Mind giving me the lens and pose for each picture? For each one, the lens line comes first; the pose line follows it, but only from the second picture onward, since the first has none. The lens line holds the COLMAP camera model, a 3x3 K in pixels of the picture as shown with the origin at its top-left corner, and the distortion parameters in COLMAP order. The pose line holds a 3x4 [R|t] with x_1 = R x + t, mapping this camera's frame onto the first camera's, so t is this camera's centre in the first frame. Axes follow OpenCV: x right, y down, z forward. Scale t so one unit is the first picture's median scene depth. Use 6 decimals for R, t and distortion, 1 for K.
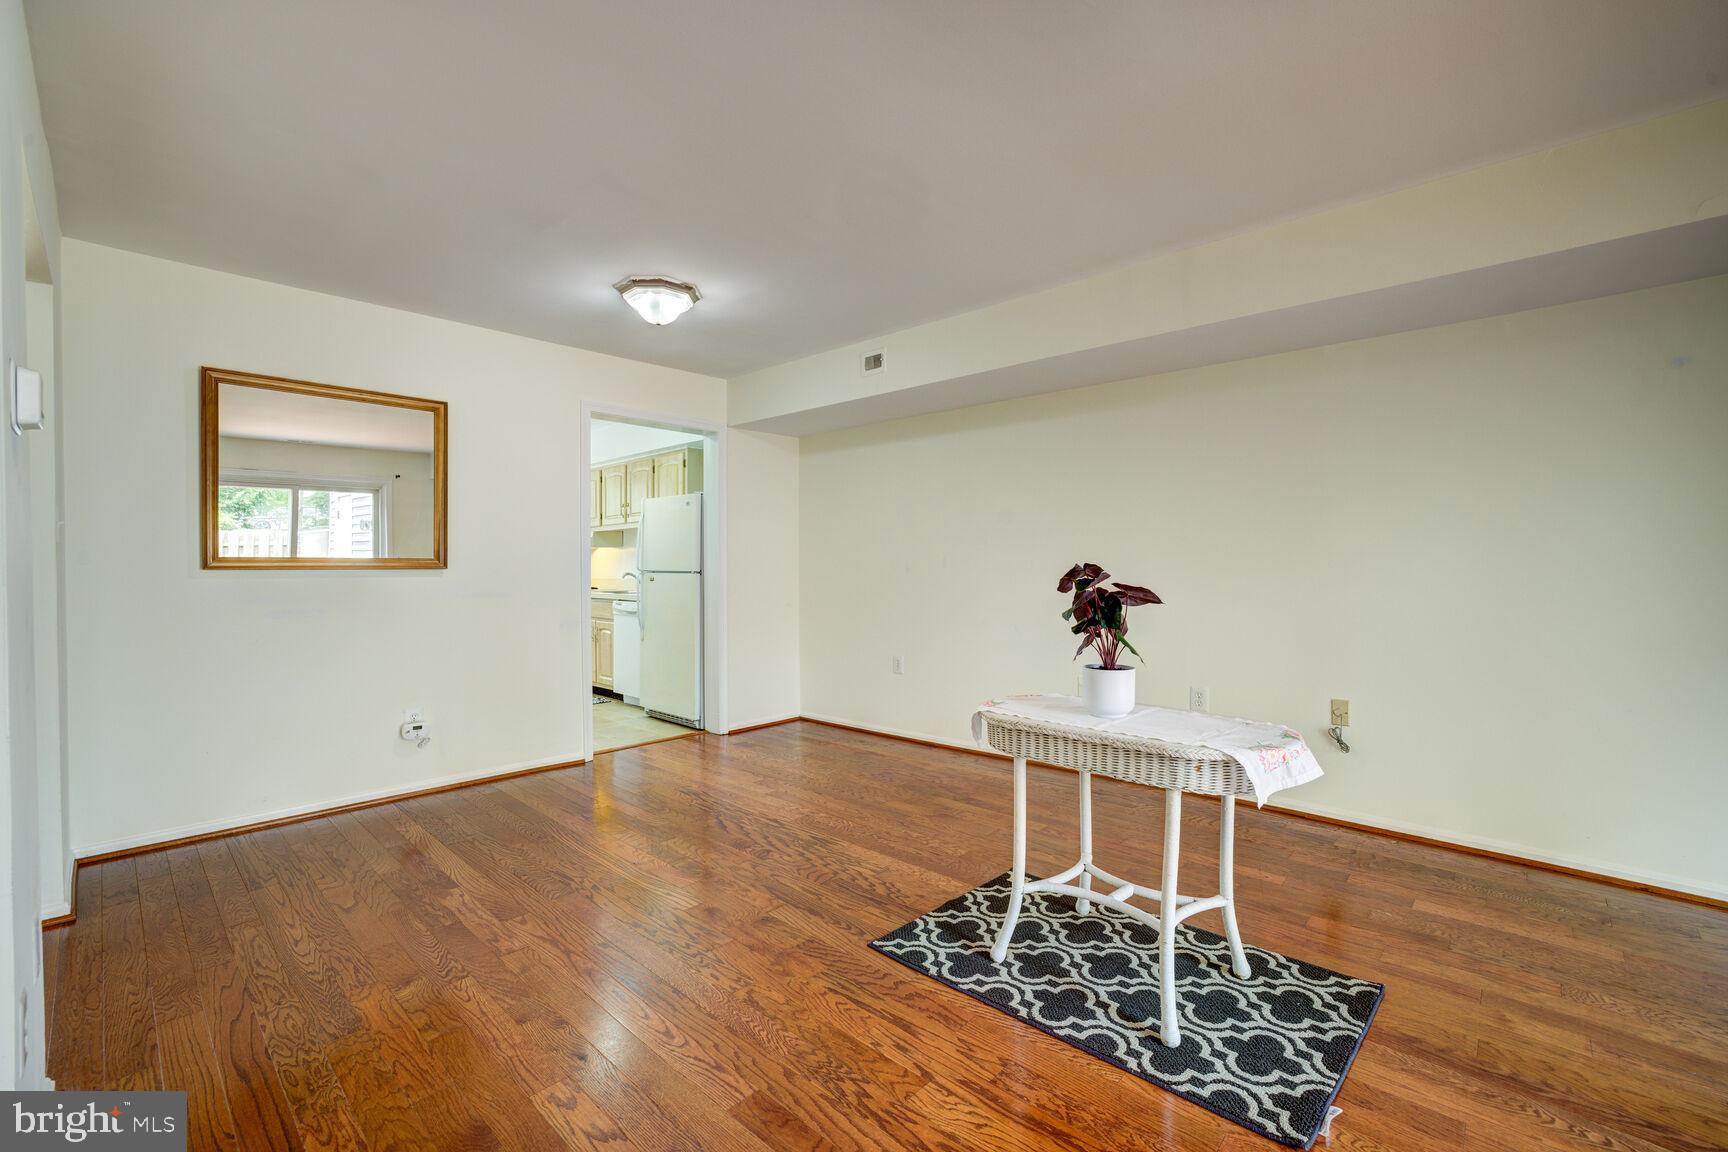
lens RADIAL K [[742.1, 0, 859.5], [0, 742.1, 577.1], [0, 0, 1]] dist [-0.015264, 0.000434]
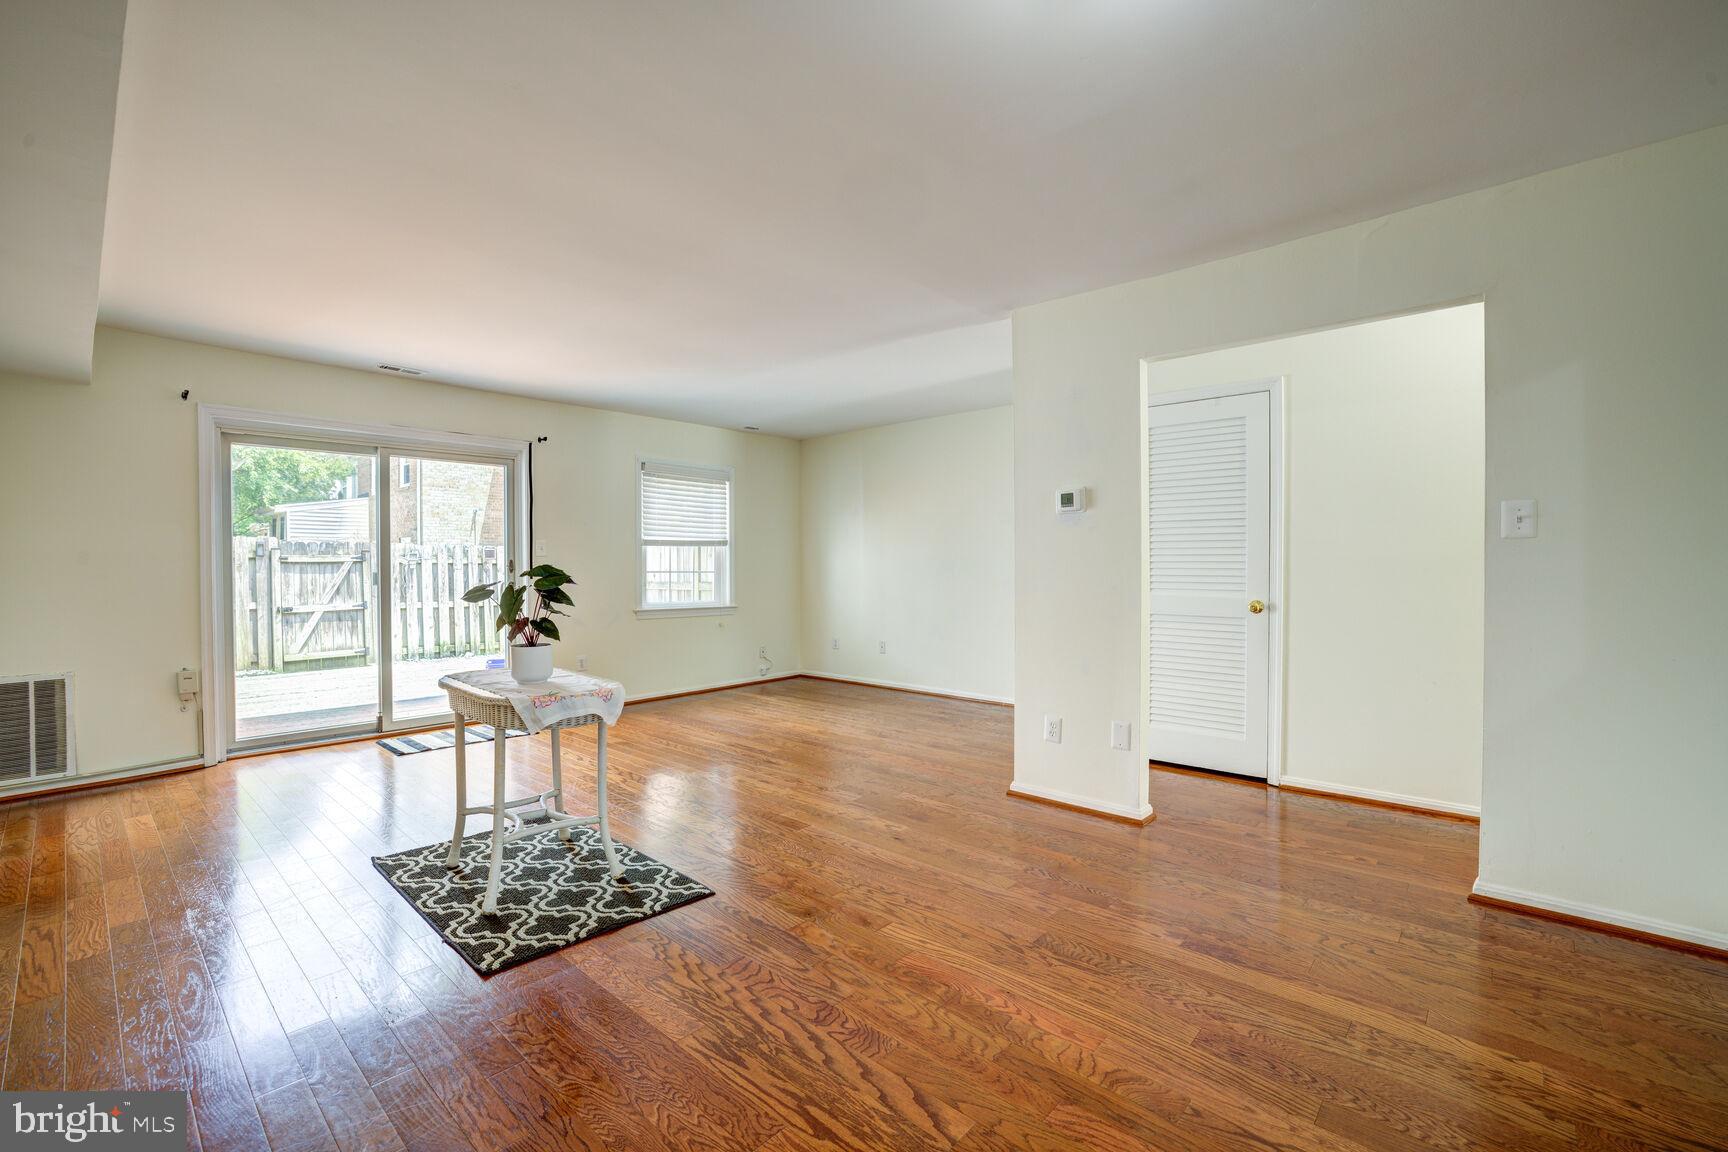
lens RADIAL K [[742.1, 0, 858.3], [0, 742.1, 572.6], [0, 0, 1]] dist [-0.015264, 0.000434]
pose [[-0.999894, 0.005854, -0.013335, -0.187035], [0.005564, 0.999750, 0.021635, -0.025146], [0.013458, 0.021558, -0.999677, 2.002538]]
